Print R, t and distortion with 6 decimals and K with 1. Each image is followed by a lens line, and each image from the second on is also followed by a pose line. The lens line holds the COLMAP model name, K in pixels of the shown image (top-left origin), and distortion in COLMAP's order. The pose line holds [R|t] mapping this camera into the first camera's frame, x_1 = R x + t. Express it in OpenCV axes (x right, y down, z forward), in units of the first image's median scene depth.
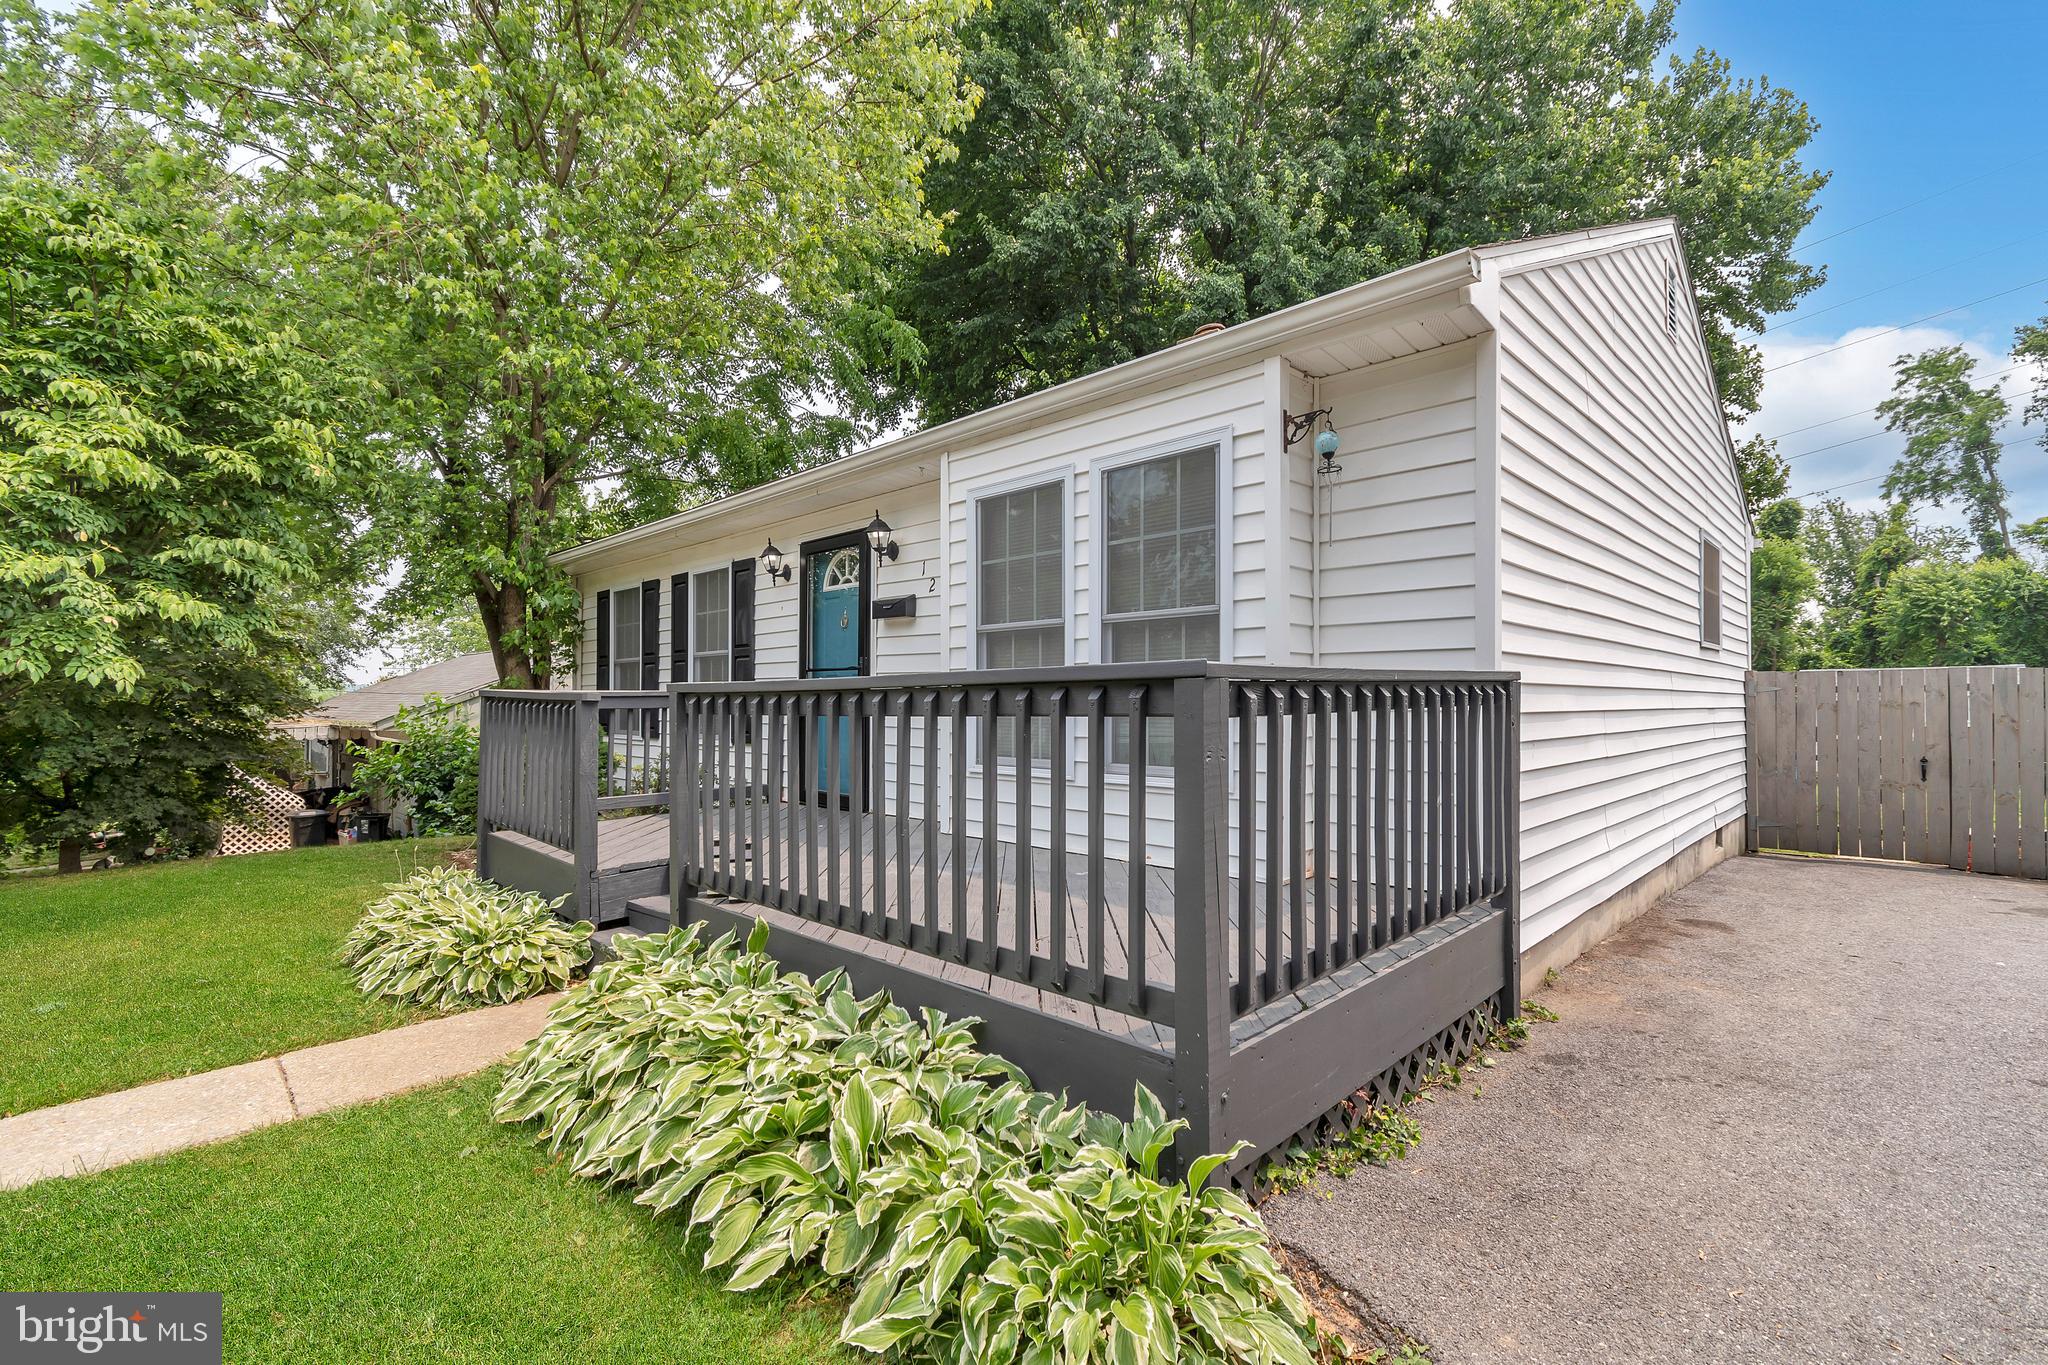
lens RADIAL K [[924.4, 0, 1021.3], [0, 924.4, 705.2], [0, 0, 1]] dist [0.018889, 0.000421]
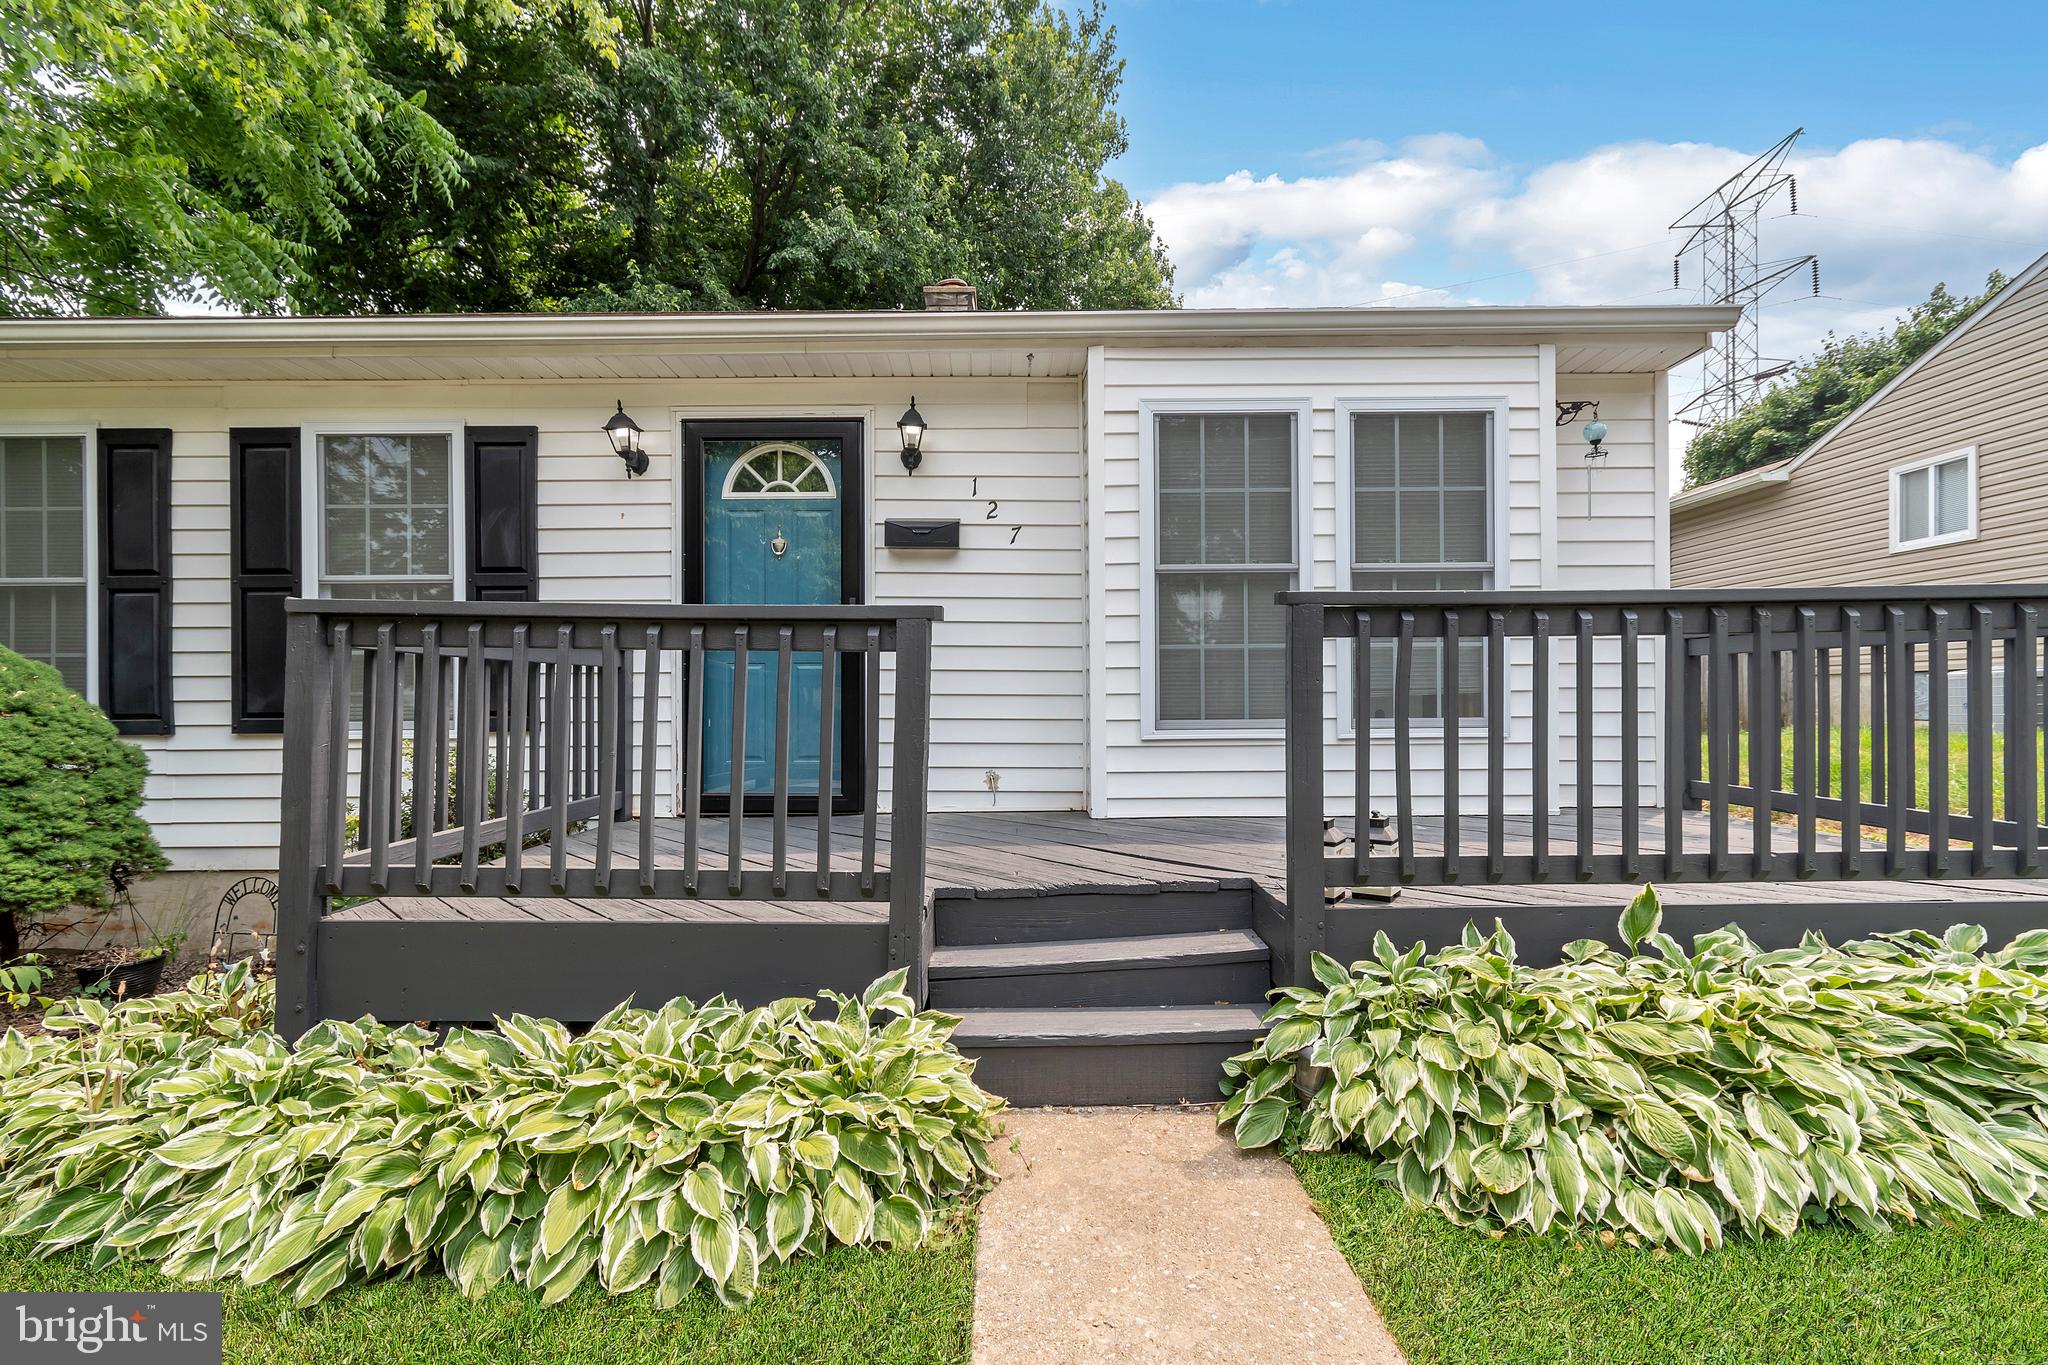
lens RADIAL K [[891.6, 0, 1046.0], [0, 891.6, 691.1], [0, 0, 1]] dist [0.002055, 0.000207]
pose [[0.704308, 0.003461, 0.709886, -0.543744], [0.008789, 0.999869, -0.013595, 0.029672], [-0.709840, 0.015814, 0.704185, 0.406330]]
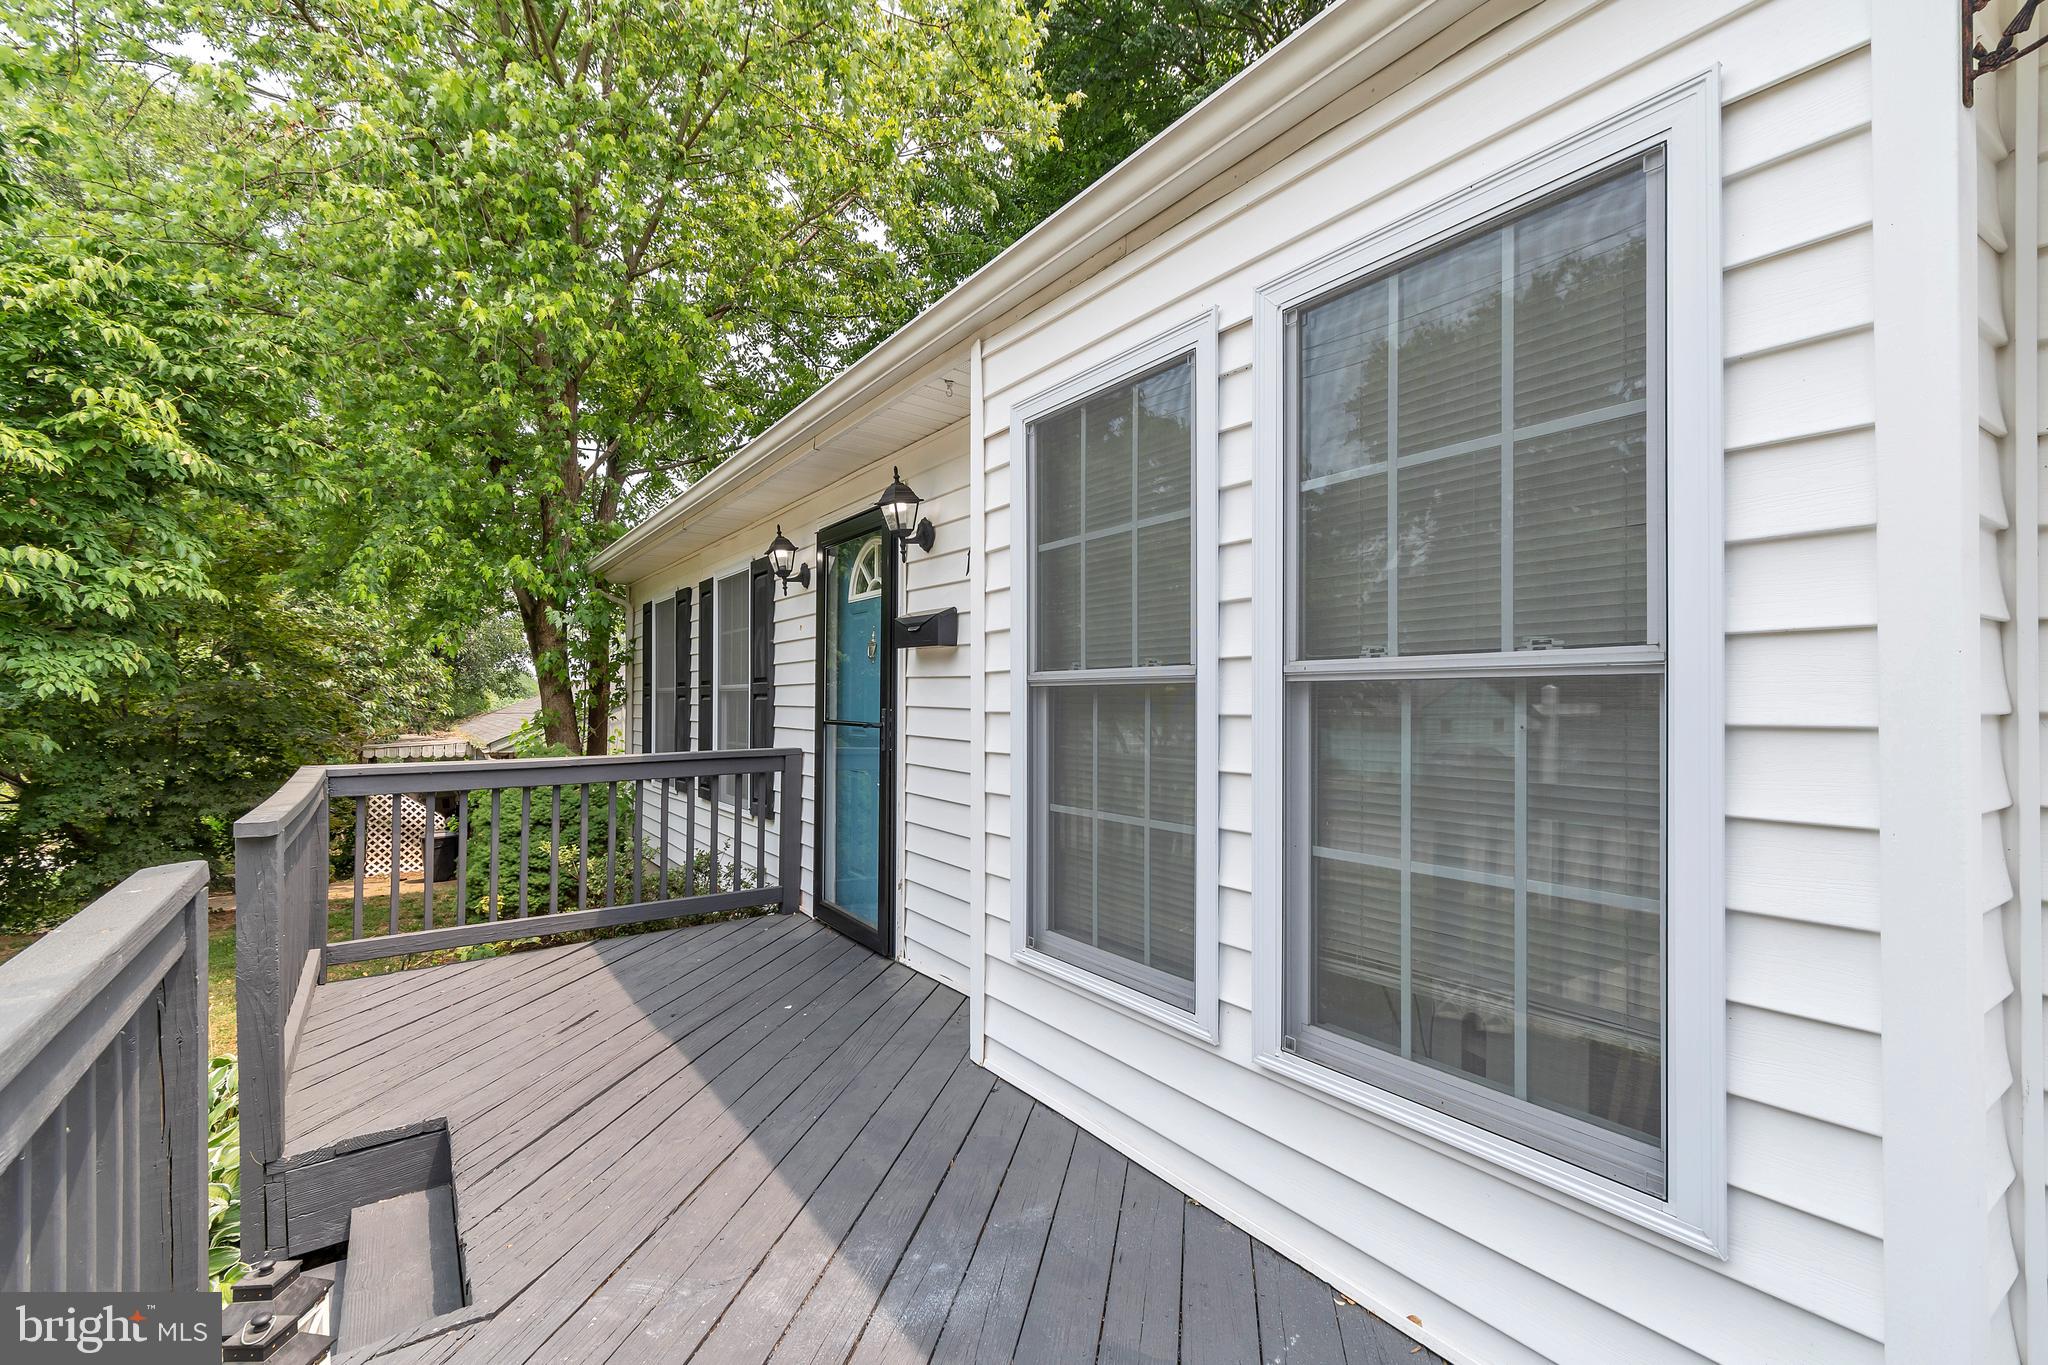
lens RADIAL K [[914.5, 0, 1034.3], [0, 914.5, 691.6], [0, 0, 1]] dist [-0.000808, -0.000090]
pose [[0.983625, -0.000888, -0.180225, 0.035956], [-0.000878, 0.999952, -0.009719, -0.056761], [0.180226, 0.009718, 0.983577, 0.409945]]
